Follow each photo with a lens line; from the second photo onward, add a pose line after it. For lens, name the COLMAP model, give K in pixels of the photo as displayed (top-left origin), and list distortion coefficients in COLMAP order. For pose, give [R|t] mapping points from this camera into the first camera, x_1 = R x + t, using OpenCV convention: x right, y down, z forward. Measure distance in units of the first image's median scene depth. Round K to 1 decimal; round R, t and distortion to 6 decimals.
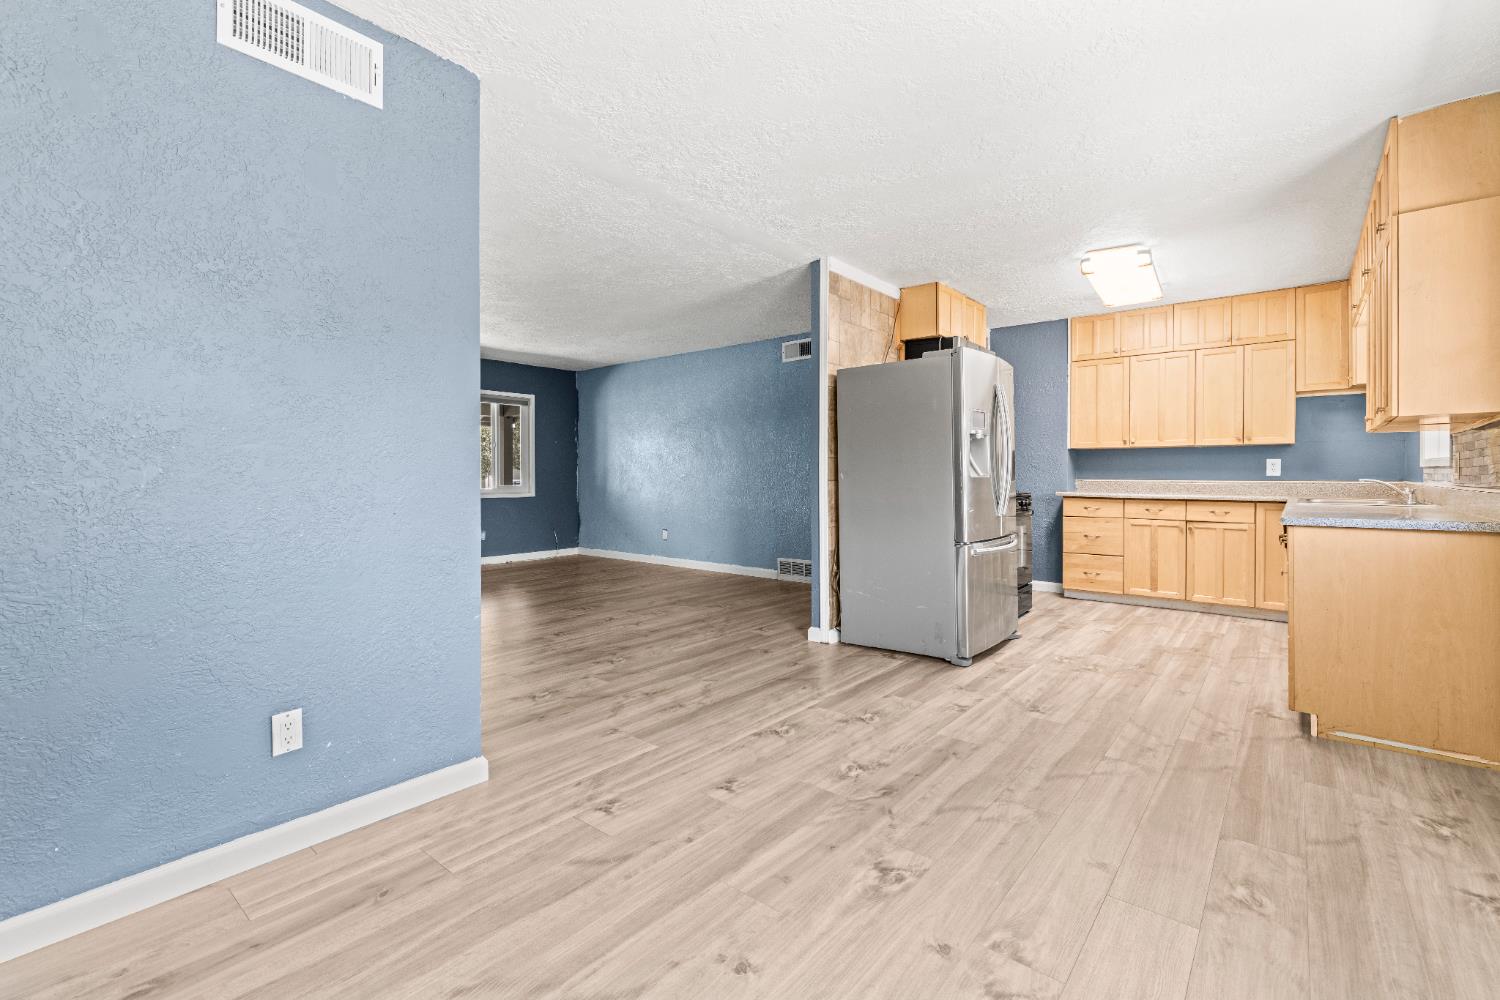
lens RADIAL K [[652.0, 0, 747.5], [0, 652.0, 486.6], [0, 0, 1]] dist [0.001339, 0.000169]
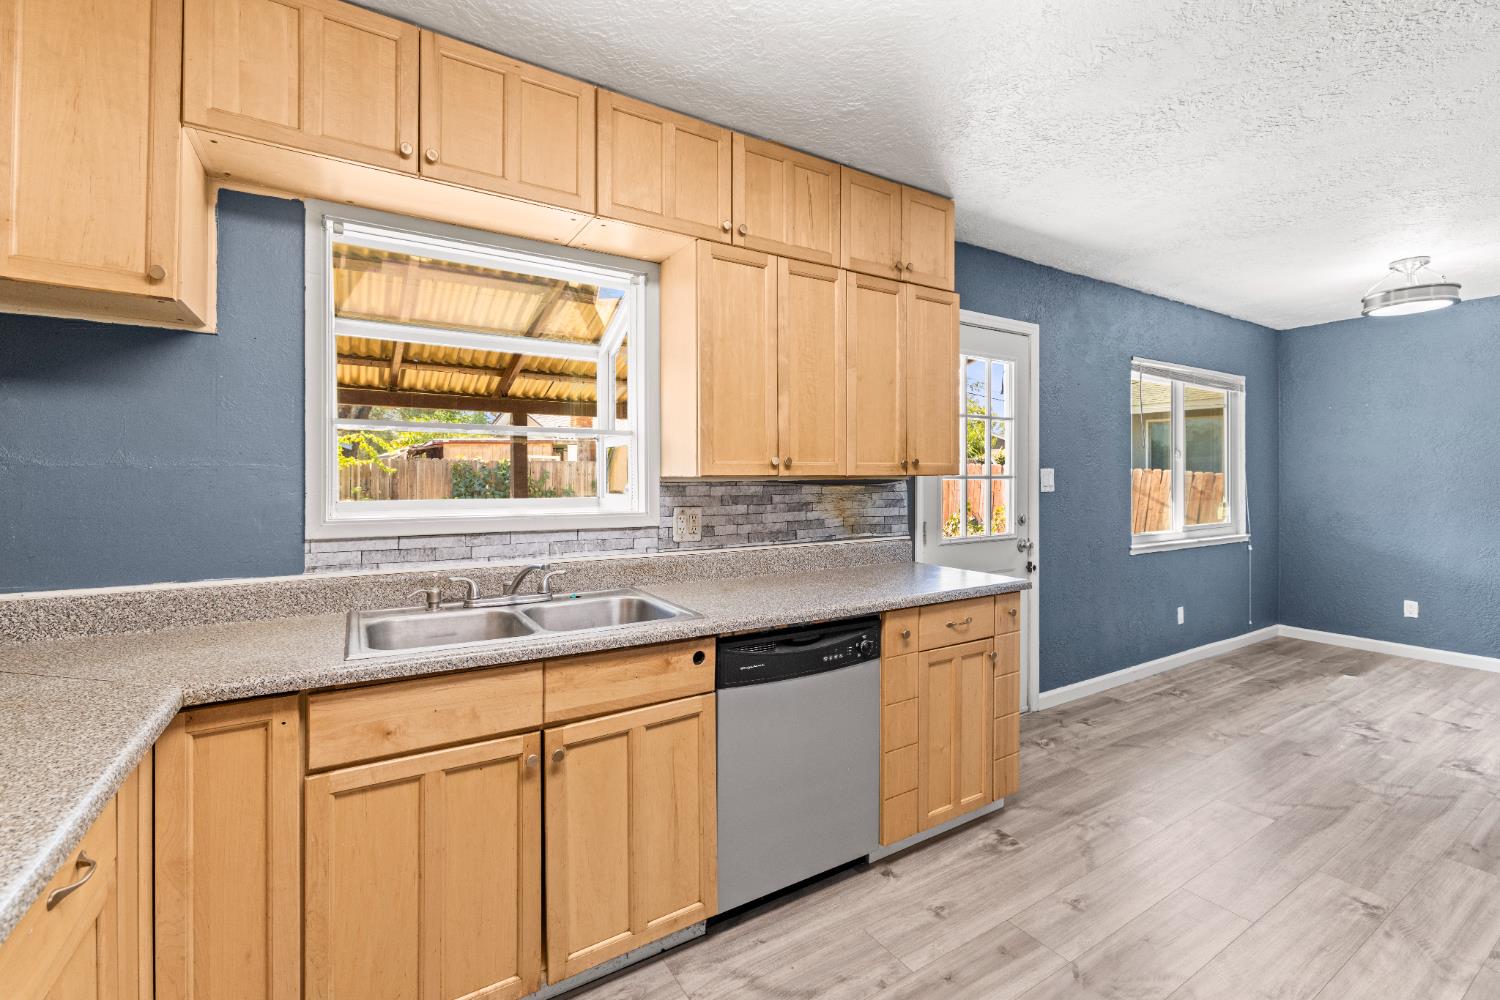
lens RADIAL K [[652.0, 0, 774.1], [0, 652.0, 472.6], [0, 0, 1]] dist [0.001339, 0.000169]
pose [[-0.958766, 0.000144, 0.284197, 1.030298], [0.003065, 0.999947, 0.009835, -0.115510], [-0.284181, 0.010300, -0.958715, 2.231292]]
